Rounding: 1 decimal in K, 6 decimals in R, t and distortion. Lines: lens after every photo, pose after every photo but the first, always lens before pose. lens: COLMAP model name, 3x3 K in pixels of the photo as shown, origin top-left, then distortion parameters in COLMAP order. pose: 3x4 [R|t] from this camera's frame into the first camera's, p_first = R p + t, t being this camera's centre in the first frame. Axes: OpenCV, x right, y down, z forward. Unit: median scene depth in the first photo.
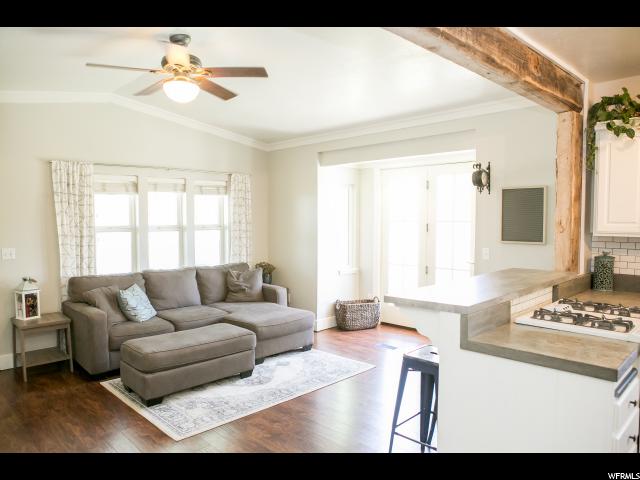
lens RADIAL K [[448.1, 0, 320.0], [0, 448.1, 240.0], [0, 0, 1]] dist [-0.102336, 0.067097]
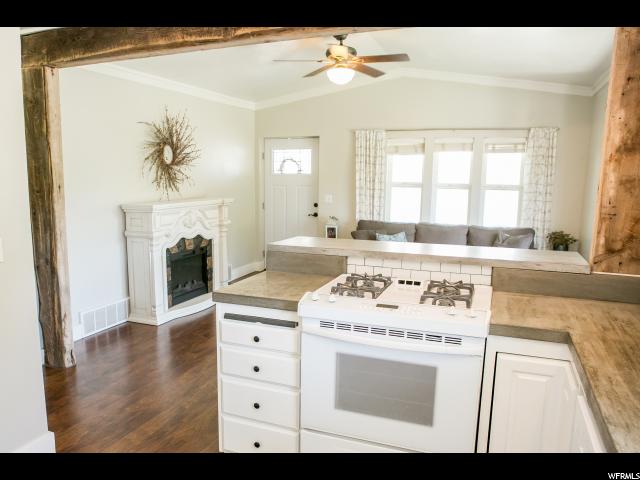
lens RADIAL K [[484.9, 0, 280.7], [0, 484.9, 259.7], [0, 0, 1]] dist [-0.111549, 0.070356]
pose [[0.367134, 0.171214, -0.914275, 0.680150], [-0.052099, 0.985156, 0.163567, -0.021612], [0.928708, -0.012418, 0.370604, 0.224600]]
